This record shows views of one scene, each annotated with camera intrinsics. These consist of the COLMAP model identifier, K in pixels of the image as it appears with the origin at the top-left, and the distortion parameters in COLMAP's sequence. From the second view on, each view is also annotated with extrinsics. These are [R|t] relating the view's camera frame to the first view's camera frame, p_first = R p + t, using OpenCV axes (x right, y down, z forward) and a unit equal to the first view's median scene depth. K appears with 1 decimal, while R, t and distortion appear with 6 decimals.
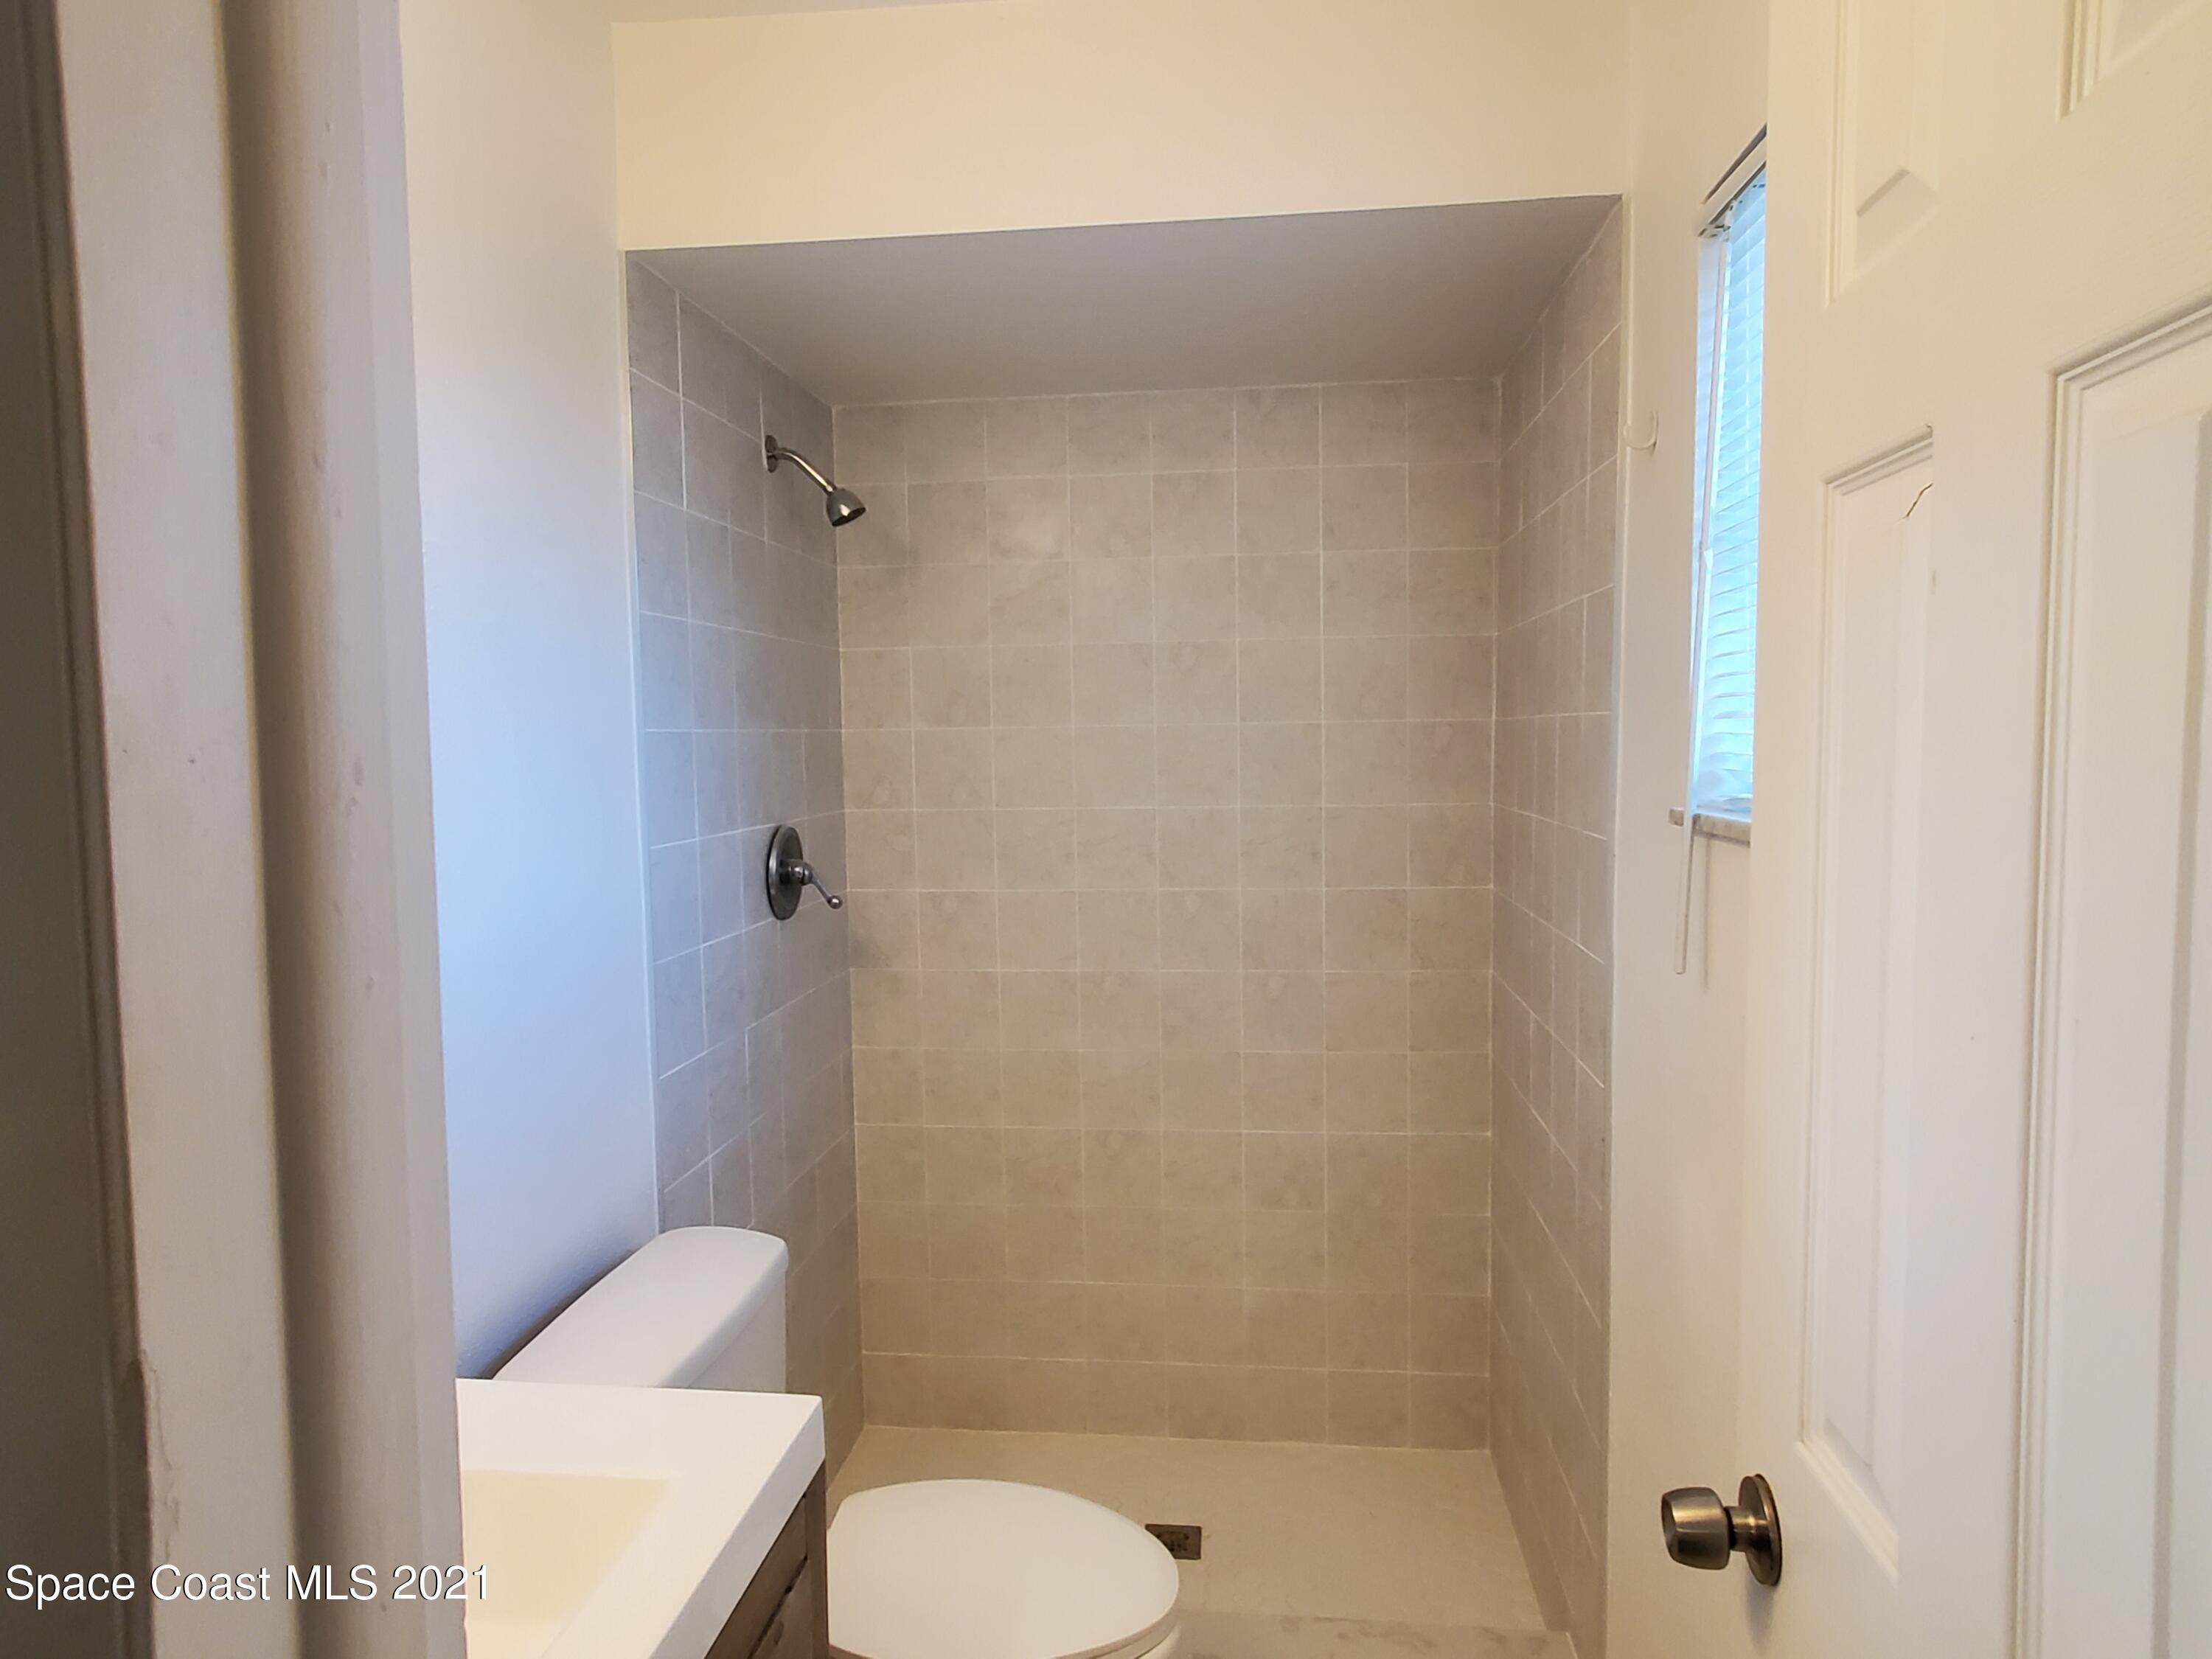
lens RADIAL K [[1360.8, 0, 1107.2], [0, 1360.8, 842.5], [0, 0, 1]] dist [0.004664, 0.001996]
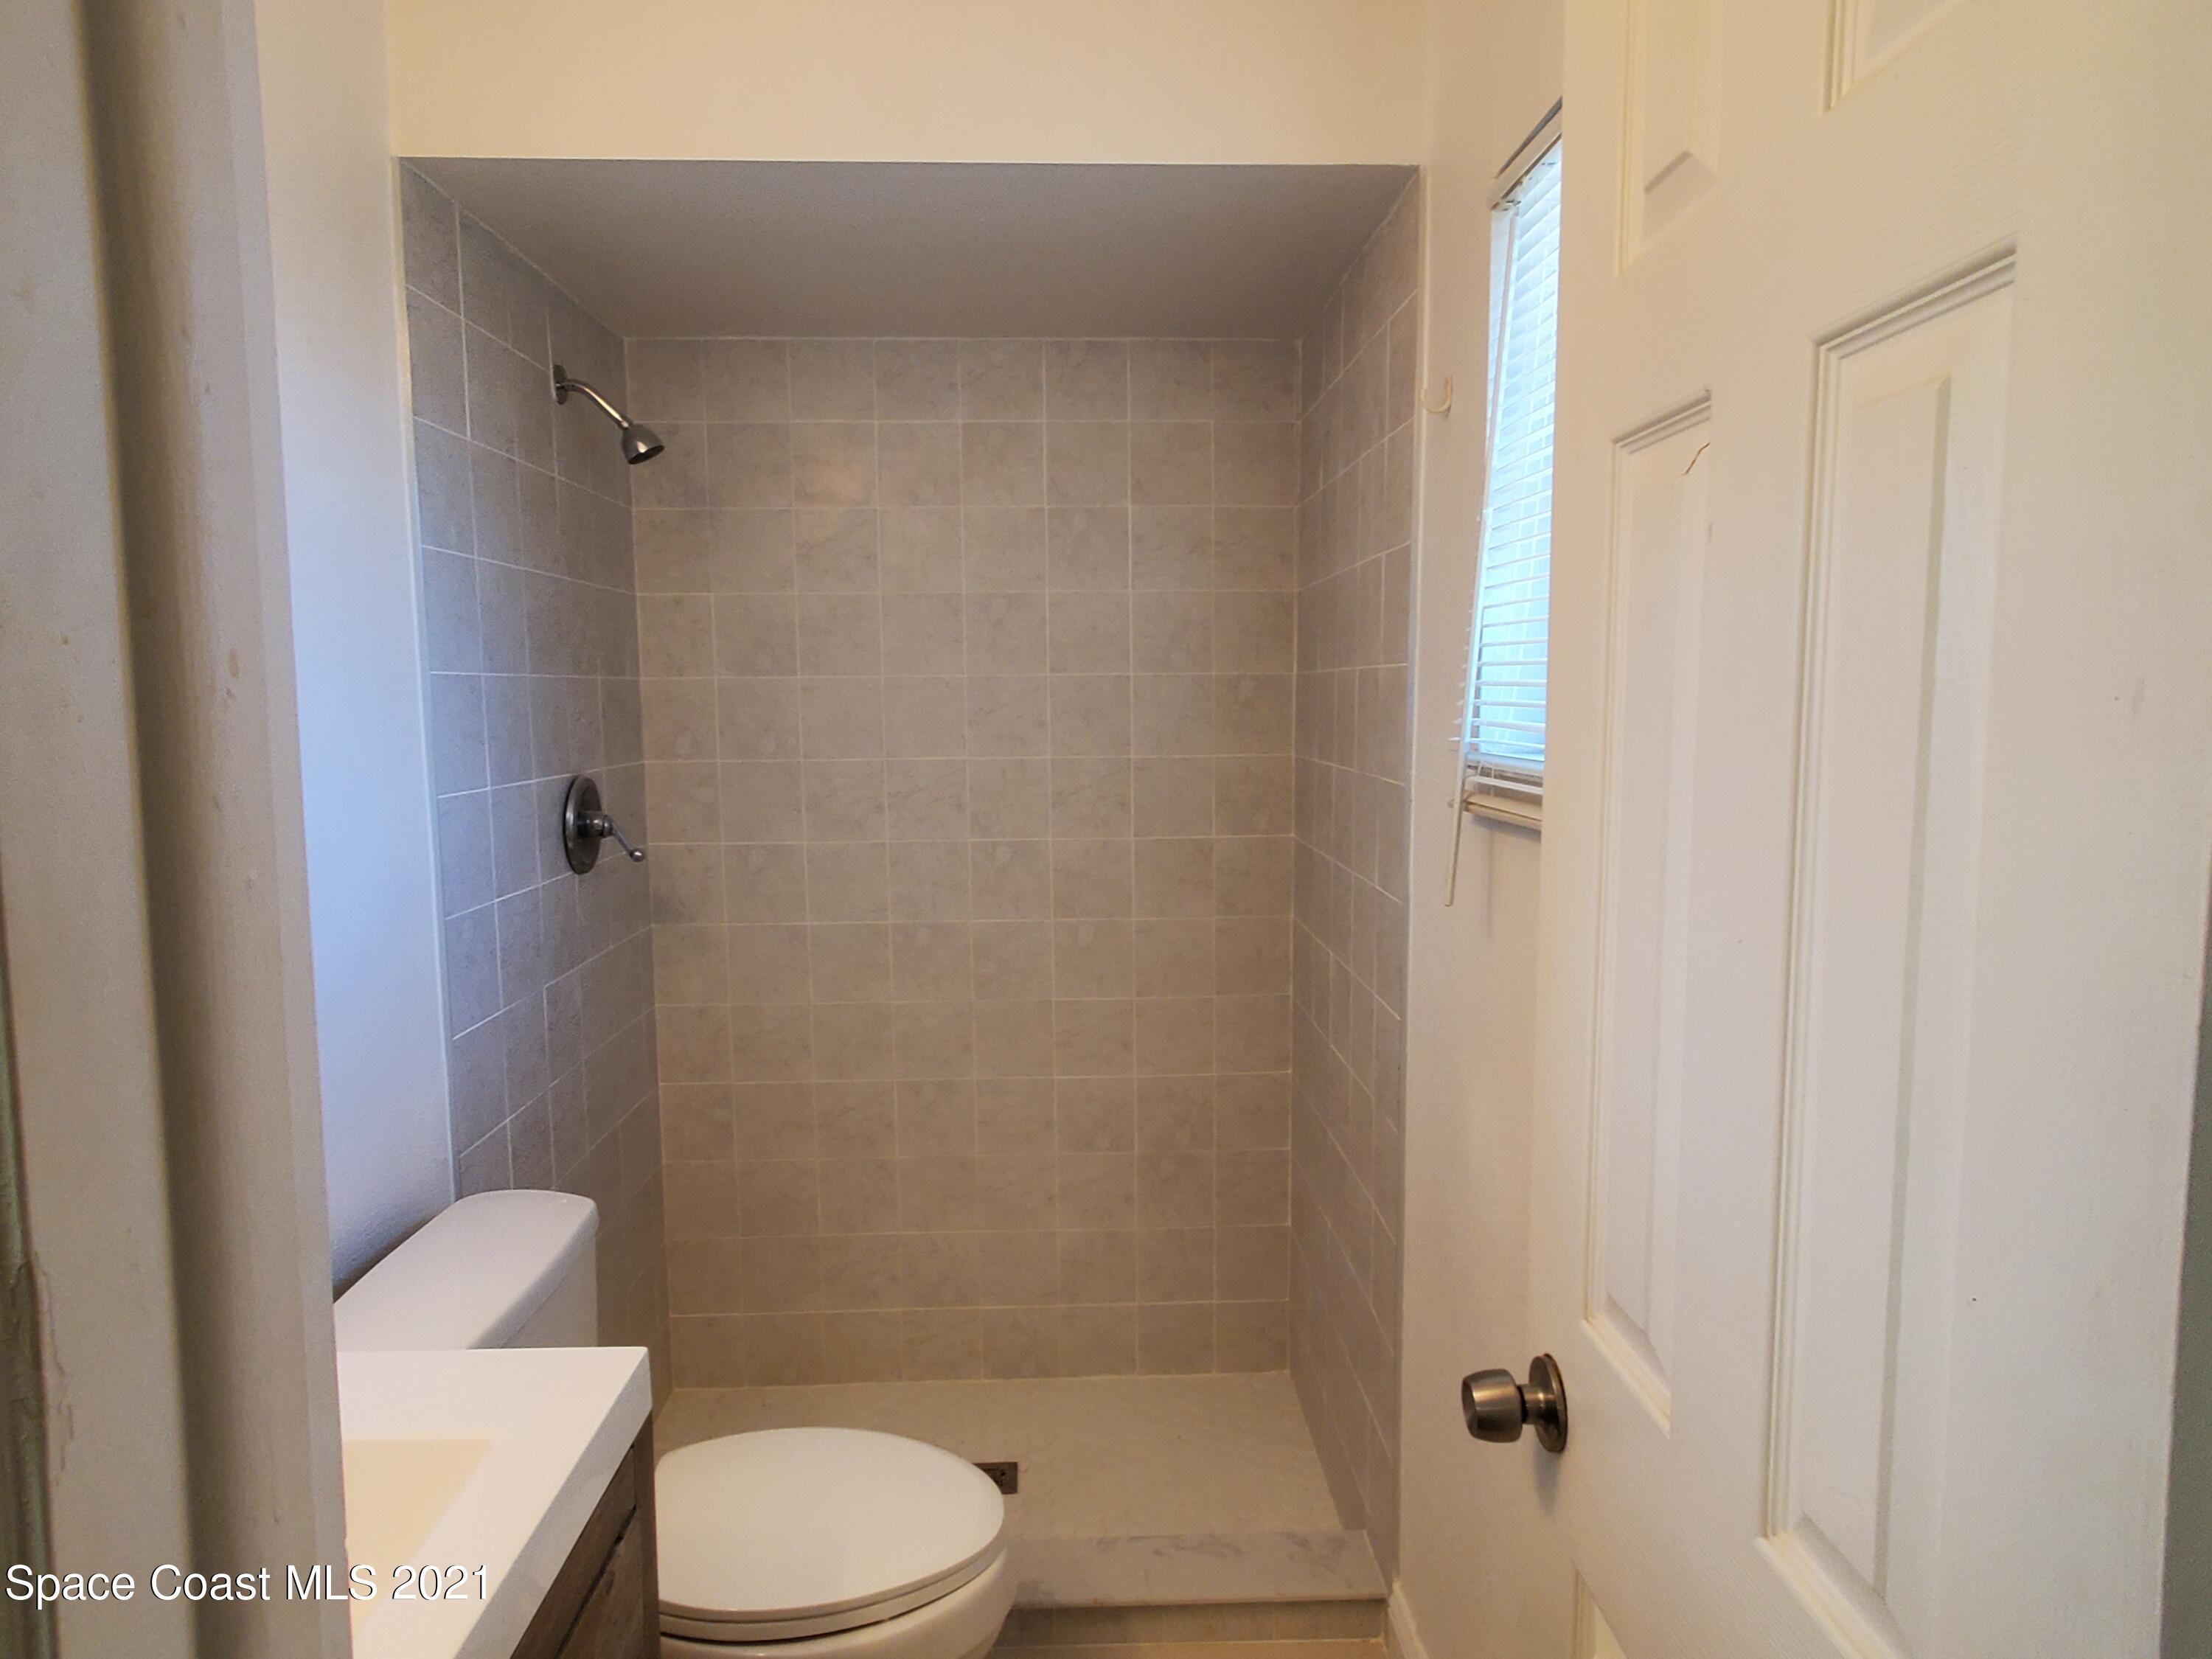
lens RADIAL K [[1360.8, 0, 1107.2], [0, 1360.8, 842.5], [0, 0, 1]] dist [0.004664, 0.001996]
pose [[0.989026, -0.008545, 0.147498, -0.011929], [0.004149, 0.999539, 0.030092, 0.007021], [-0.147687, -0.029149, 0.988605, -0.007338]]
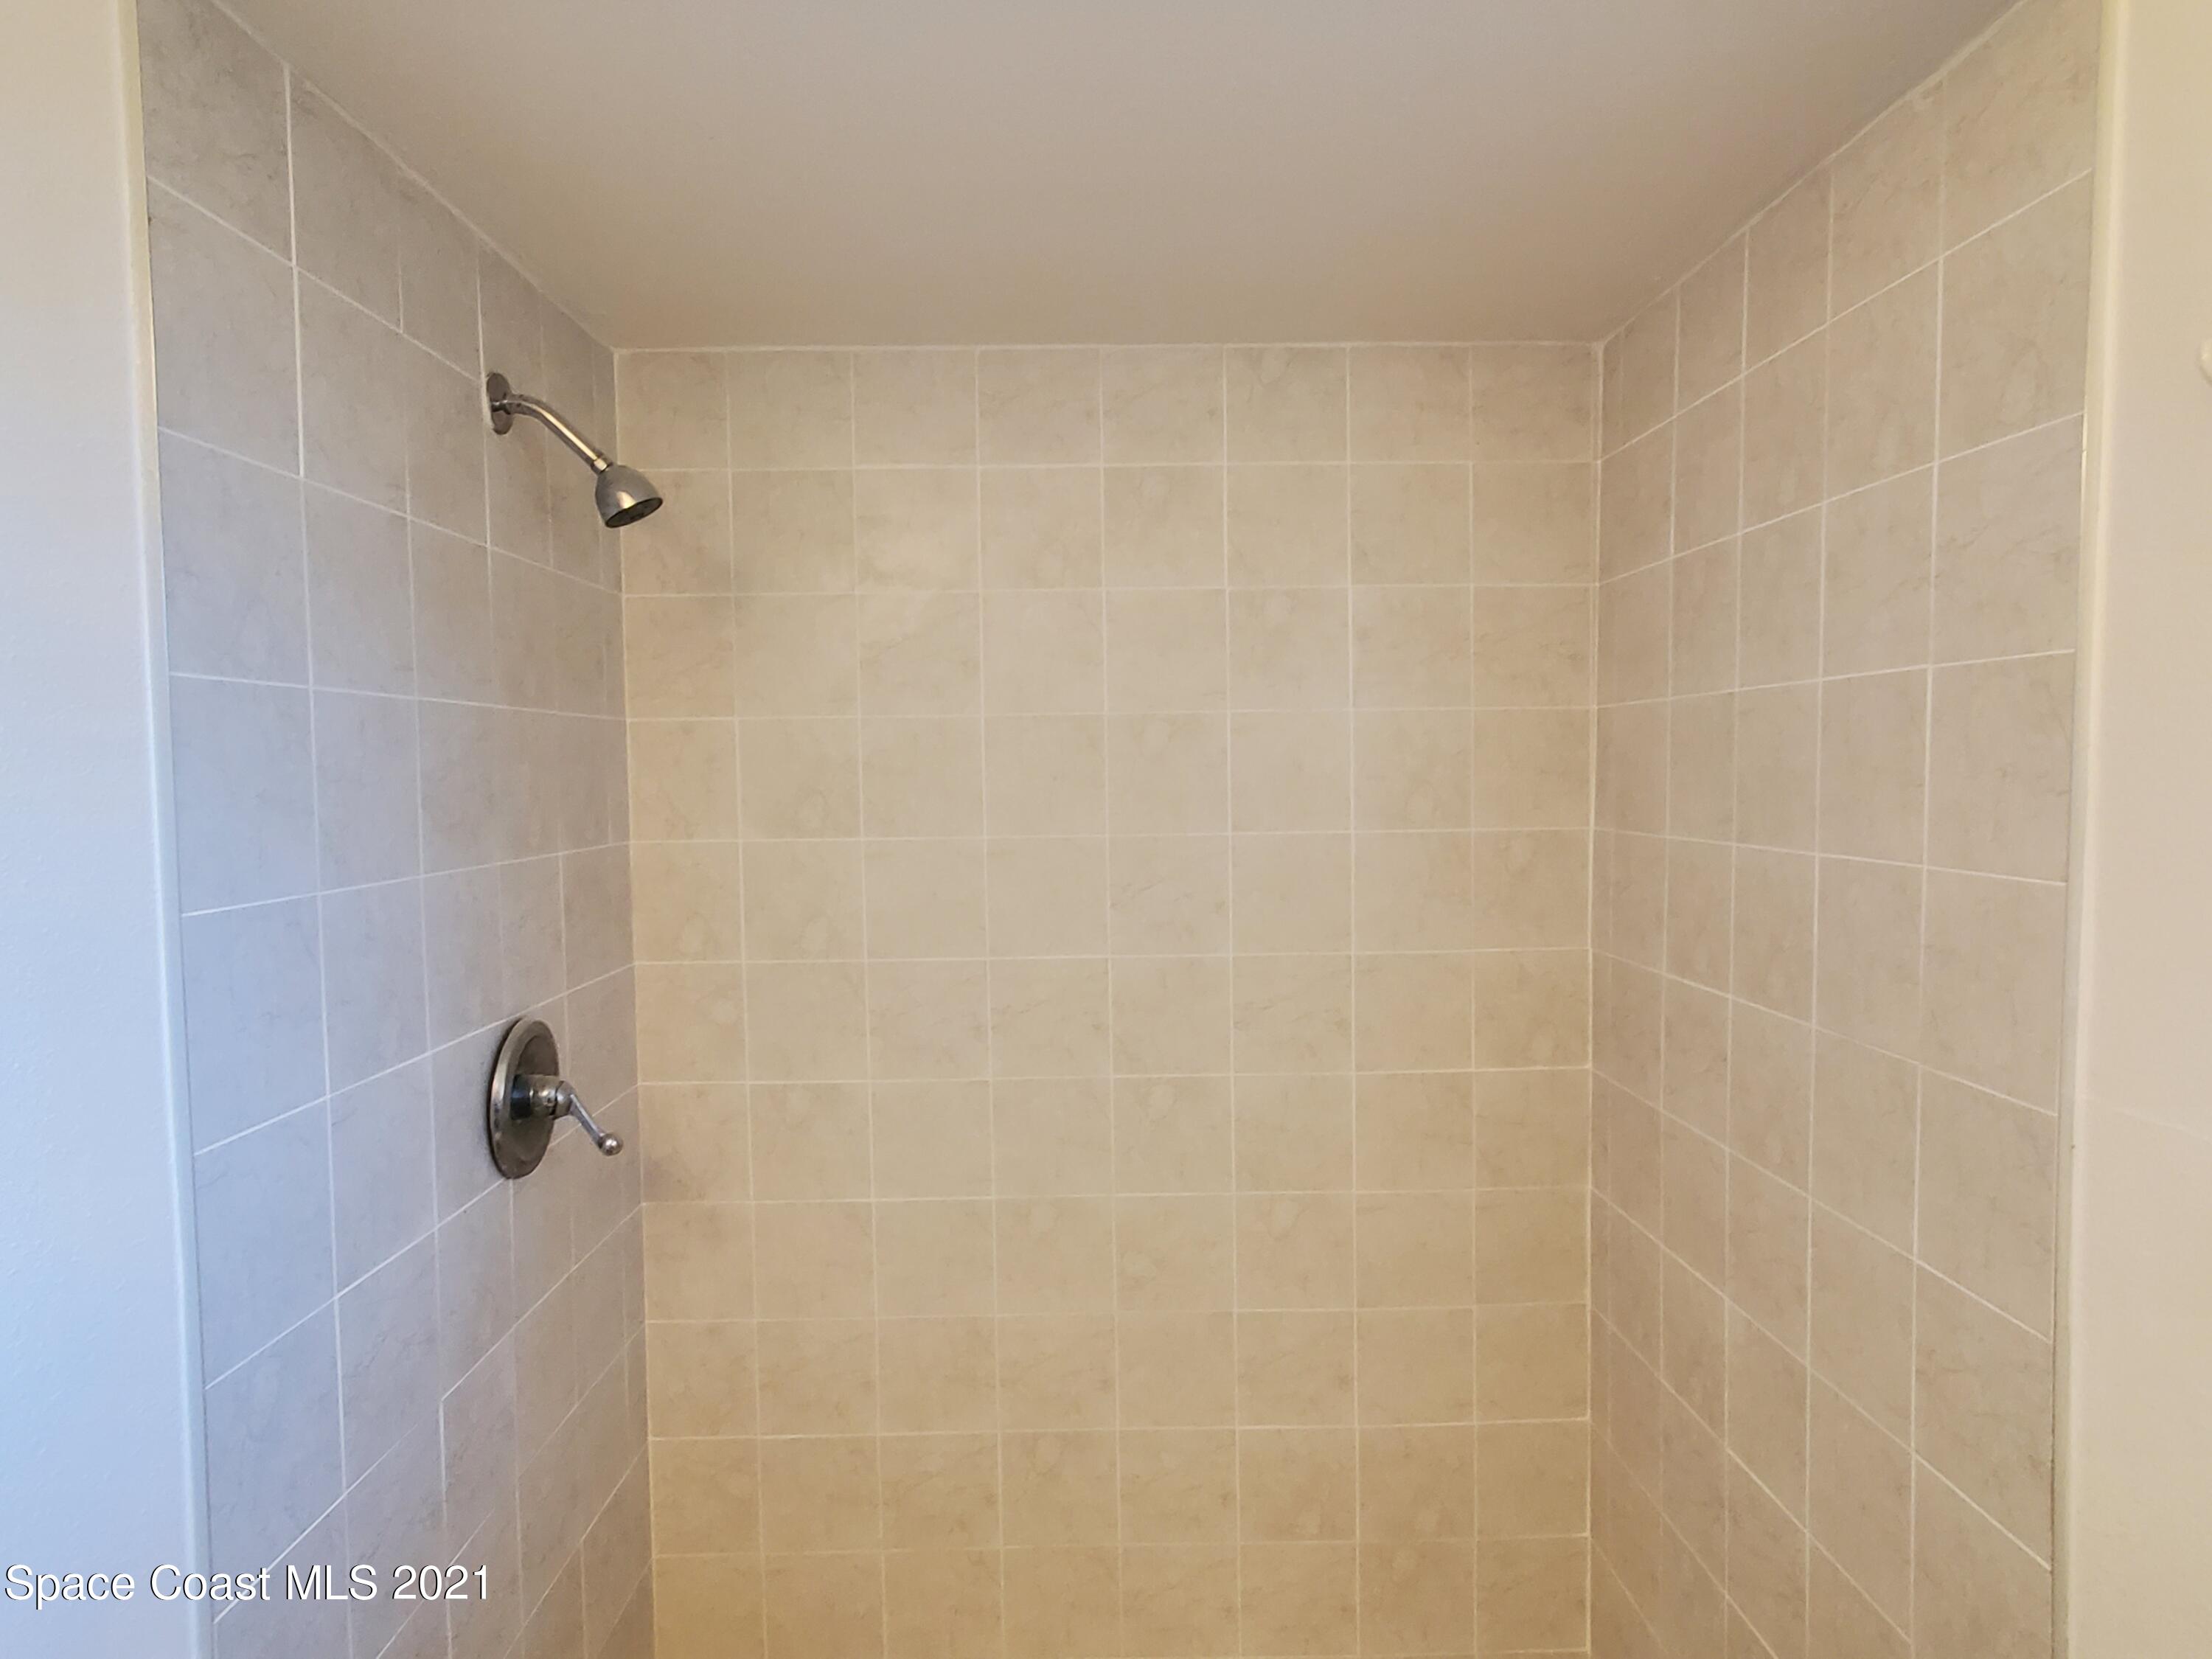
lens RADIAL K [[1360.8, 0, 1107.2], [0, 1360.8, 842.5], [0, 0, 1]] dist [0.004664, 0.001996]
pose [[0.992048, -0.003815, 0.125803, -0.056516], [0.007089, 0.999647, -0.025594, -0.073616], [-0.125661, 0.026283, 0.991725, 0.369403]]
